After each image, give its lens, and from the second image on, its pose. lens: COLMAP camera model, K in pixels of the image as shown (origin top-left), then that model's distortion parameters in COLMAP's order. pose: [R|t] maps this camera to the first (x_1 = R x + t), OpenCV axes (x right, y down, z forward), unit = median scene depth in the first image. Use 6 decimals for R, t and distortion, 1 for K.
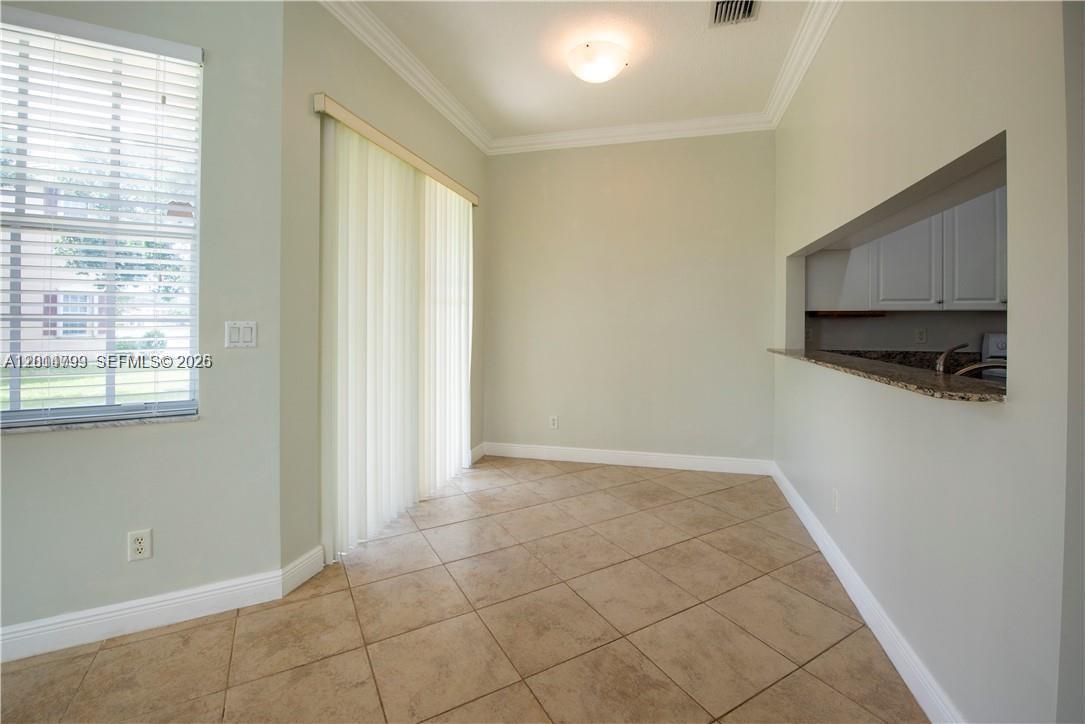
lens RADIAL K [[426.2, 0, 538.8], [0, 426.2, 319.9], [0, 0, 1]] dist [-0.000378, -0.000029]
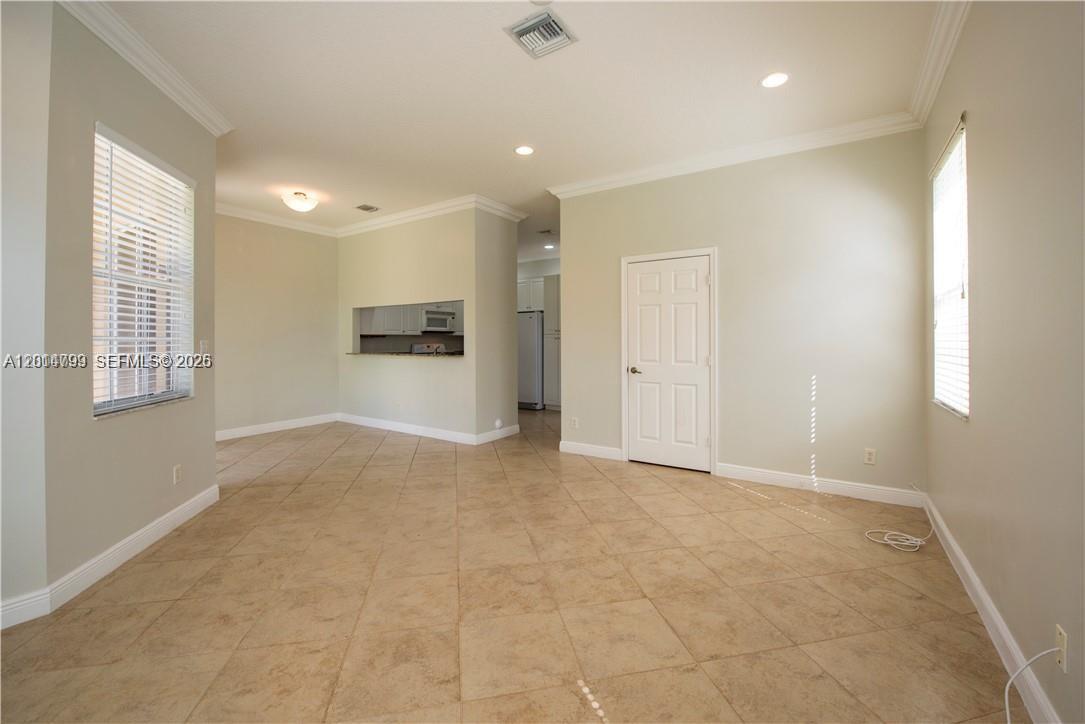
lens RADIAL K [[435.7, 0, 544.3], [0, 435.7, 336.9], [0, 0, 1]] dist [-0.000244, -0.000029]
pose [[0.267520, -0.000091, 0.963552, -1.361163], [0.008354, 0.999963, -0.002225, 0.003400], [-0.963516, 0.008645, 0.267511, -0.522834]]
